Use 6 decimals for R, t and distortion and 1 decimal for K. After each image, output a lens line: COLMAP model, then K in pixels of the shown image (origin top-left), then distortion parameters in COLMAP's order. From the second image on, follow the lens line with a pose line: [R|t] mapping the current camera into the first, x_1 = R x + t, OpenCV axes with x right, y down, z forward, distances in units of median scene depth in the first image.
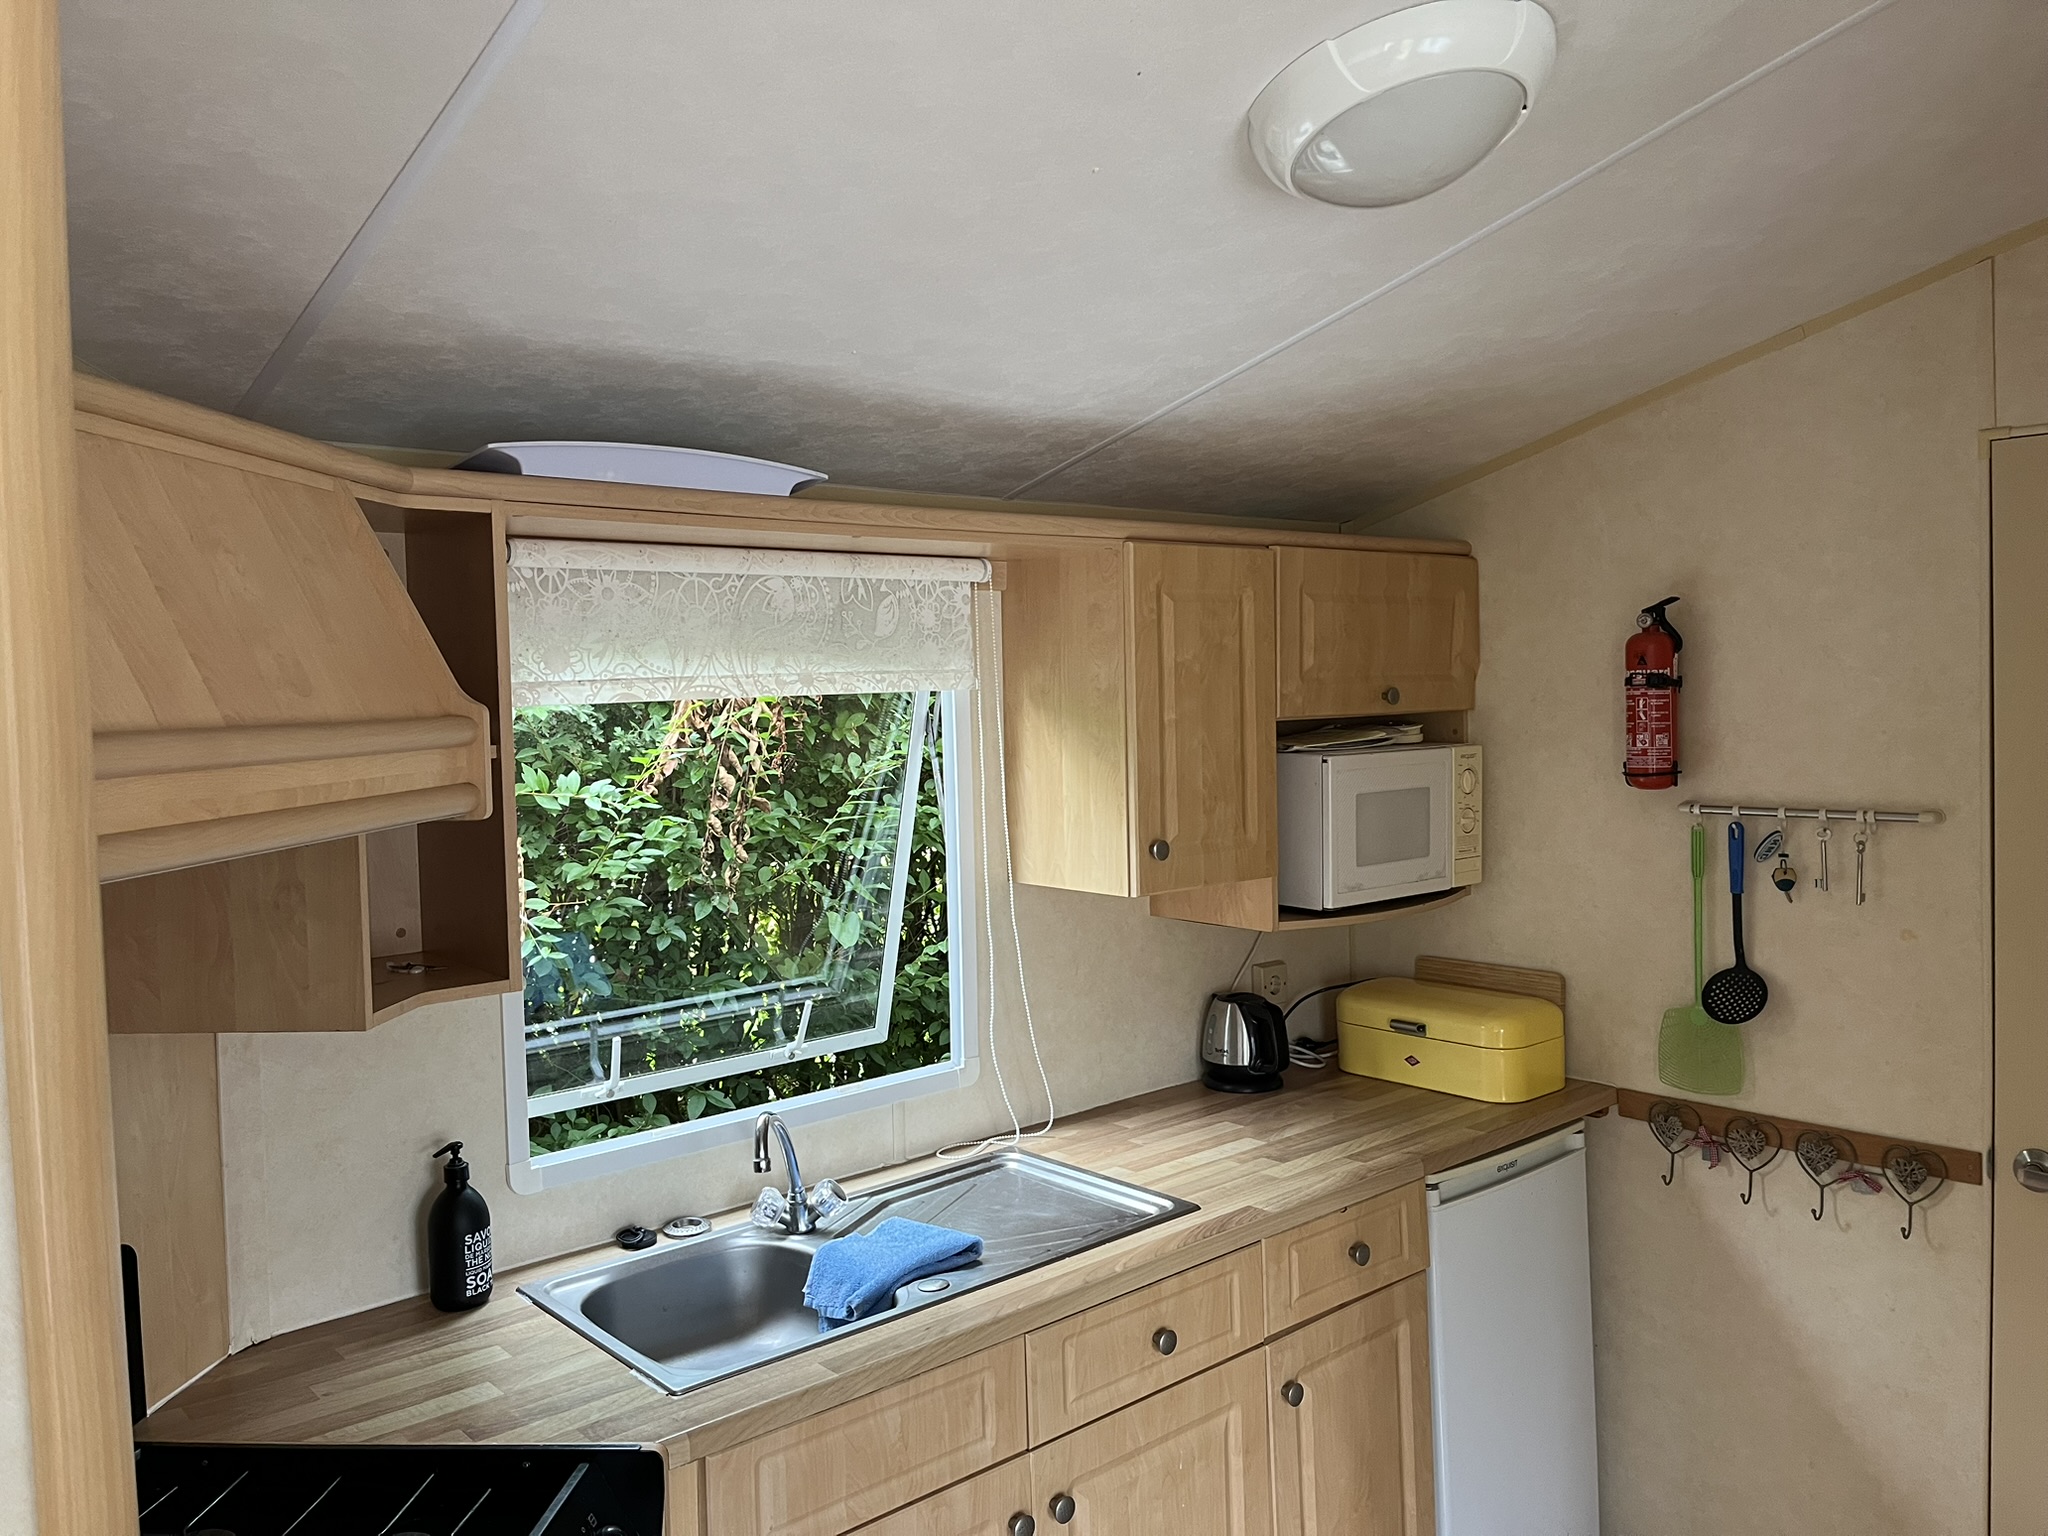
lens RADIAL K [[1553.9, 0, 1024.0], [0, 1553.9, 768.0], [0, 0, 1]] dist [0.006404, -0.033075]
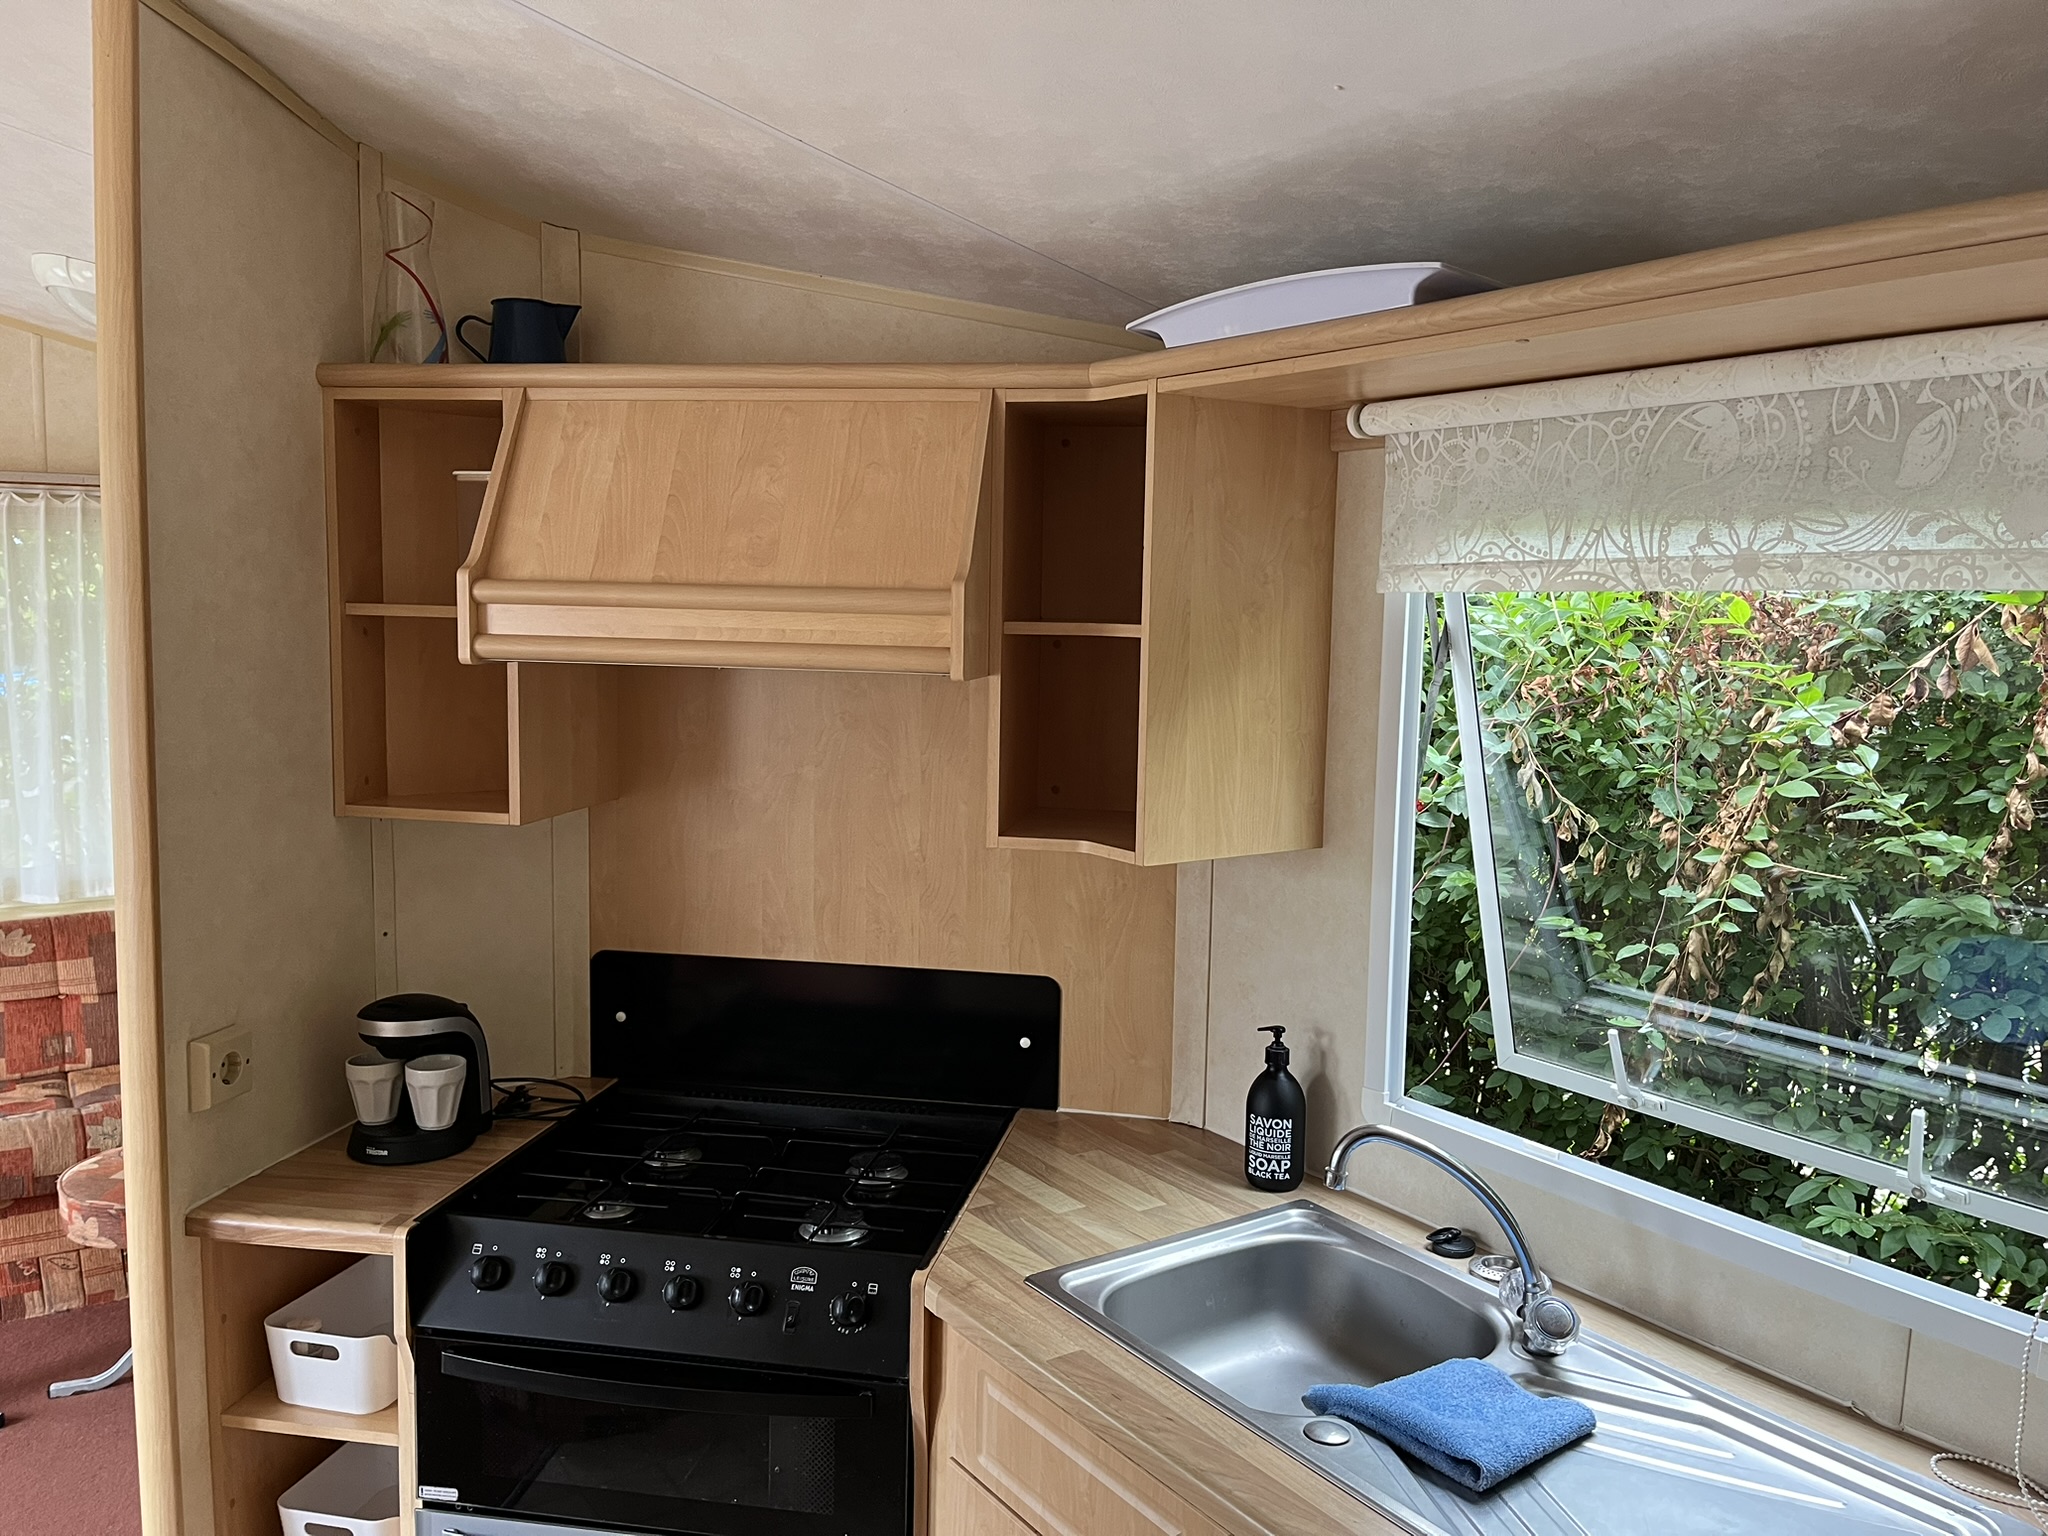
lens RADIAL K [[1527.7, 0, 1023.7], [0, 1527.7, 785.0], [0, 0, 1]] dist [0.024037, -0.041138]
pose [[-0.107901, 0.141641, -0.984020, 0.560242], [-0.067917, 0.986436, 0.149436, -0.046062], [0.991839, 0.082956, -0.096817, 0.853940]]
